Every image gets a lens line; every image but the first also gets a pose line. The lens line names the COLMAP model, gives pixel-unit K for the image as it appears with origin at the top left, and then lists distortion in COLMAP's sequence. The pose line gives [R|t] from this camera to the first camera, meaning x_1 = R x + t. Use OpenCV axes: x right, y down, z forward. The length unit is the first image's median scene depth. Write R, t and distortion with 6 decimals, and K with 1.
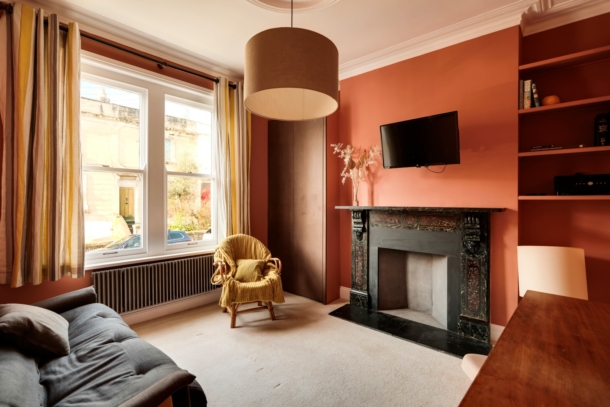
lens RADIAL K [[288.9, 0, 306.7], [0, 288.9, 202.6], [0, 0, 1]] dist [-0.001135, 0.000607]
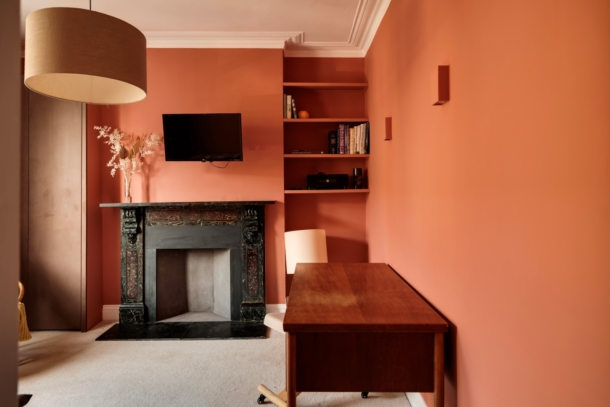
lens RADIAL K [[332.0, 0, 304.7], [0, 332.0, 189.8], [0, 0, 1]] dist [-0.001723, 0.000367]
pose [[0.753208, -0.002602, 0.657777, -0.096993], [0.018467, 0.999682, -0.017192, -0.000166], [-0.657523, 0.025096, 0.753016, -0.079809]]
